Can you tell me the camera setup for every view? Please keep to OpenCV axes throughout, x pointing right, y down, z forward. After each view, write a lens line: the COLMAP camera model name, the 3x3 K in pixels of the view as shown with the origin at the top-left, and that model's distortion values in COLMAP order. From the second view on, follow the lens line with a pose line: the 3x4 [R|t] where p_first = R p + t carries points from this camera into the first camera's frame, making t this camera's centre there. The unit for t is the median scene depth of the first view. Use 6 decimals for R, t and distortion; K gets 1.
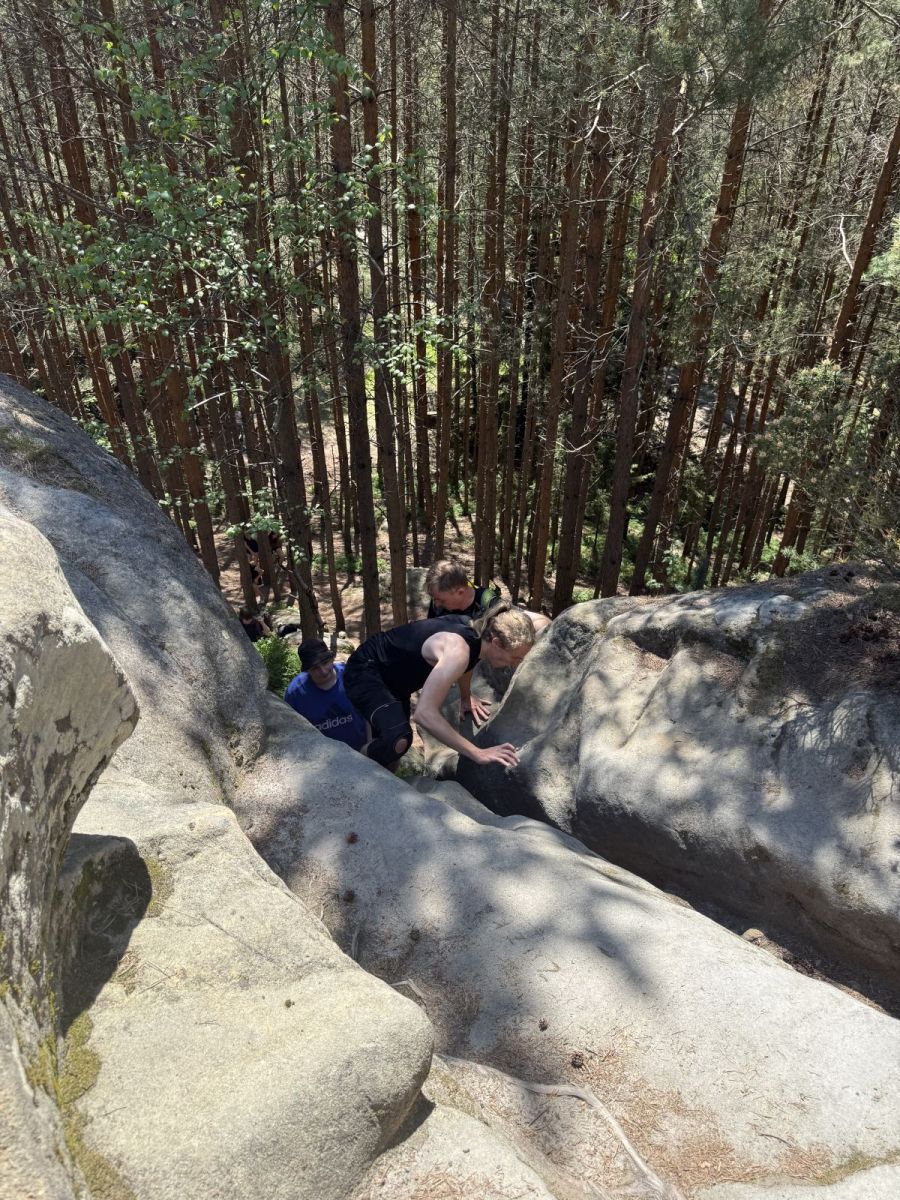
lens RADIAL K [[831.3, 0, 450.0], [0, 831.3, 600.0], [0, 0, 1]] dist [0.003293, -0.025826]
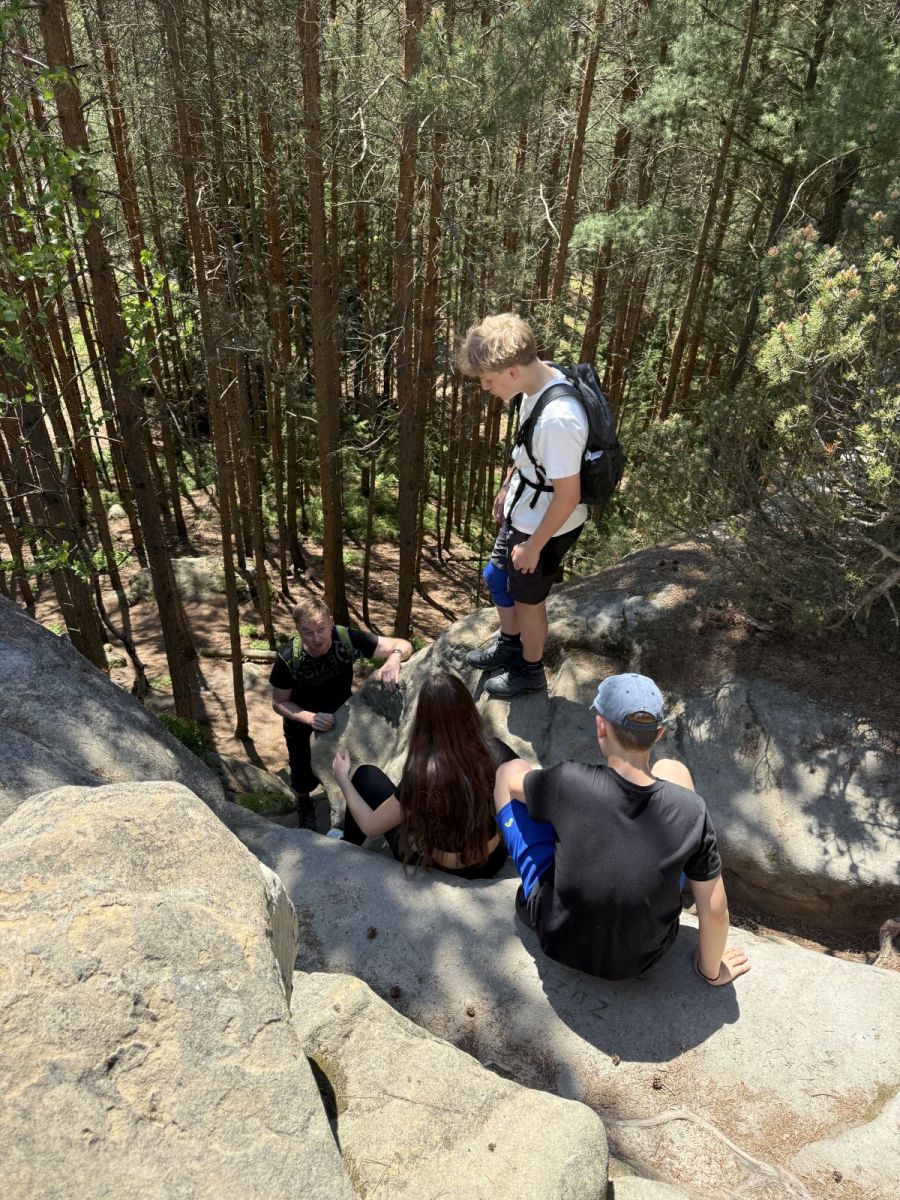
lens RADIAL K [[832.5, 0, 449.9], [0, 832.5, 574.5], [0, 0, 1]] dist [0.001179, -0.020269]
pose [[0.937398, -0.155135, 0.311798, -0.256043], [0.144198, 0.987849, 0.057982, -0.179483], [-0.317004, -0.009391, 0.948378, -0.004520]]
